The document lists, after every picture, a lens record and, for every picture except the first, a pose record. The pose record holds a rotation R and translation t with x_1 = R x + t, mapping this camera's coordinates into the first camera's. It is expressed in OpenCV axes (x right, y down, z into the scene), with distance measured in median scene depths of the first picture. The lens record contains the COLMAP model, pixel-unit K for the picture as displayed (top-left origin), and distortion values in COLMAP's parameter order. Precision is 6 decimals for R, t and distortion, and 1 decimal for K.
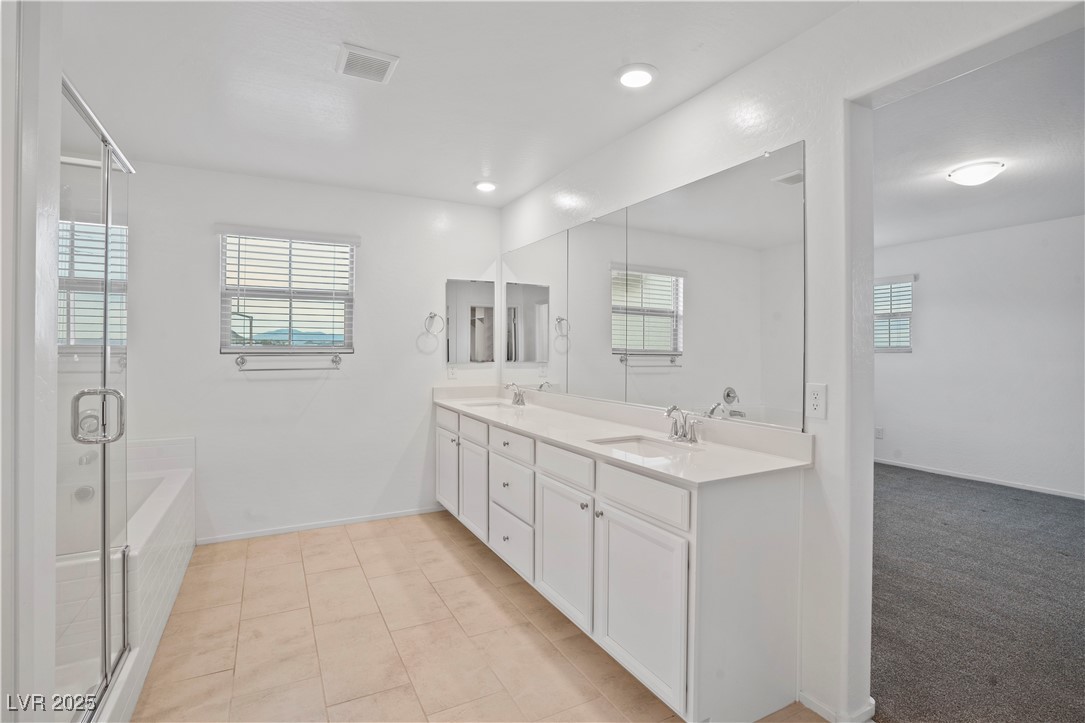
lens RADIAL K [[506.9, 0, 535.1], [0, 506.9, 361.8], [0, 0, 1]] dist [-0.056275, 0.021431]
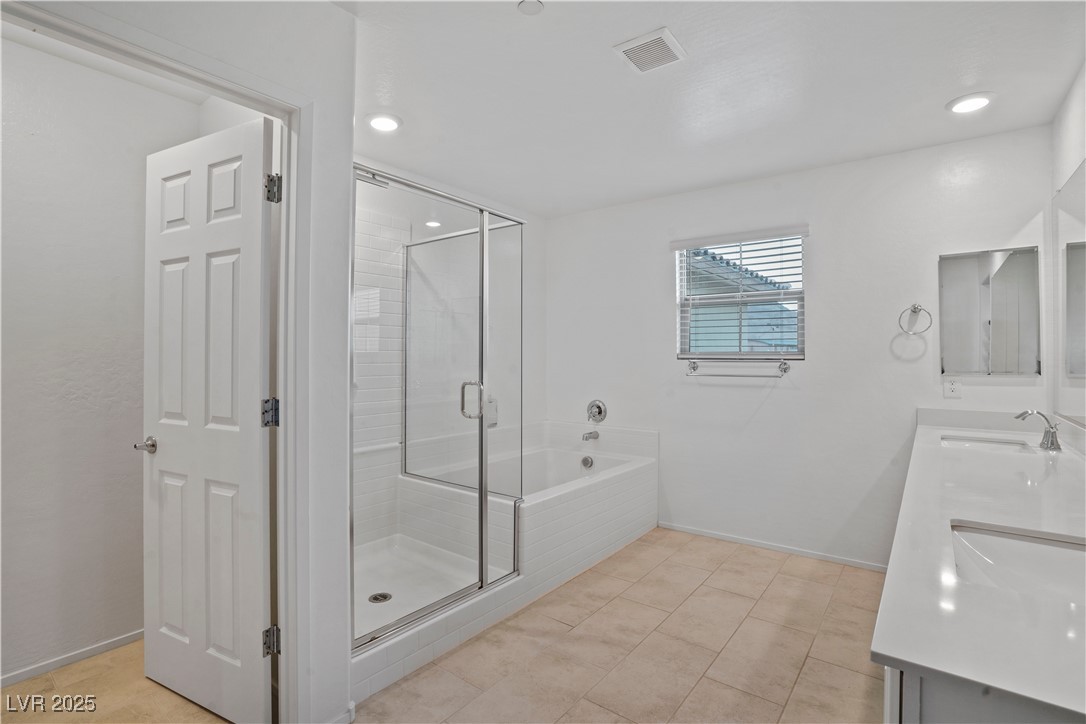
lens RADIAL K [[507.4, 0, 535.6], [0, 507.4, 362.3], [0, 0, 1]] dist [-0.056275, 0.021431]
pose [[0.418984, 0.006344, -0.907972, 0.237699], [-0.021689, 0.999760, -0.003023, -0.000069], [0.907735, 0.020960, 0.419021, 0.226919]]
